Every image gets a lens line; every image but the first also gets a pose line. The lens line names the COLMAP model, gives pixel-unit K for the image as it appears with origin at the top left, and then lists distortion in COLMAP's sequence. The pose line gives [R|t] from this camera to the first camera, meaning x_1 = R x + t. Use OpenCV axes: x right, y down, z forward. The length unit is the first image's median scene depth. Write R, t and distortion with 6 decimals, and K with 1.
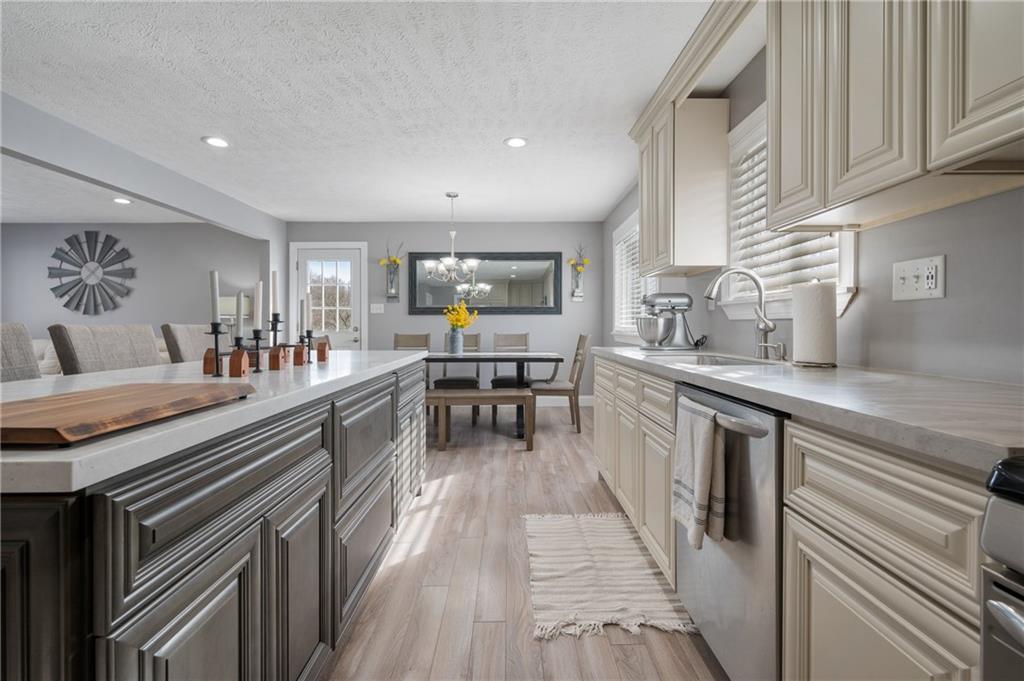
lens RADIAL K [[455.7, 0, 511.6], [0, 455.7, 333.0], [0, 0, 1]] dist [-0.000429, -0.000289]
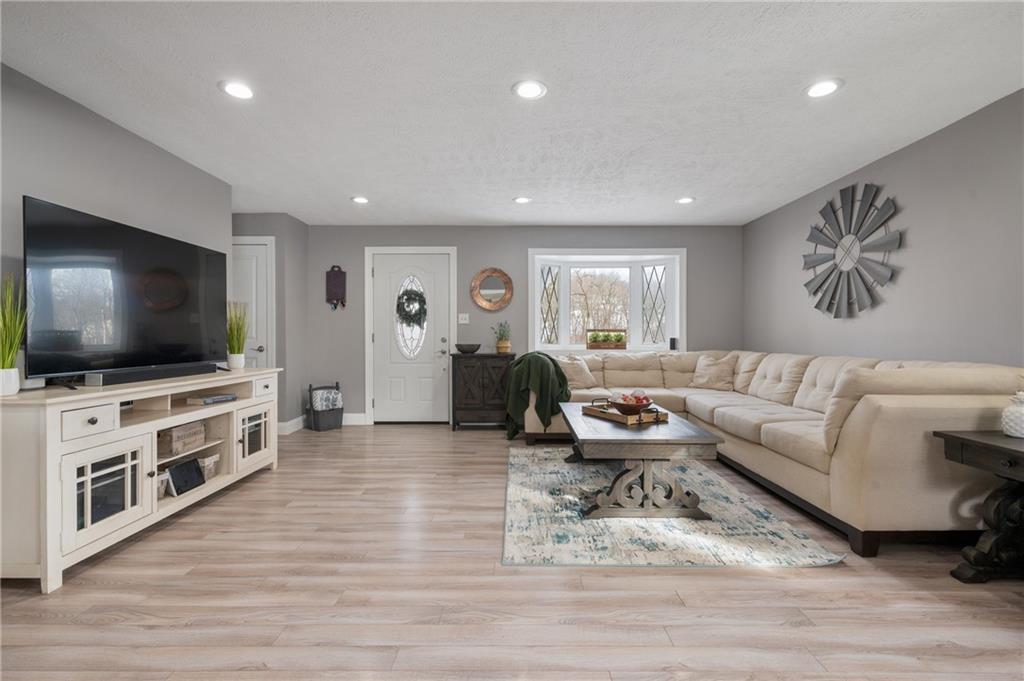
lens RADIAL K [[455.7, 0, 514.5], [0, 455.7, 338.7], [0, 0, 1]] dist [-0.000429, -0.000289]
pose [[-0.008989, 0.006928, -0.999936, -0.278859], [-0.019656, 0.999782, 0.007103, -0.006840], [0.999766, 0.019719, -0.008851, 0.543020]]
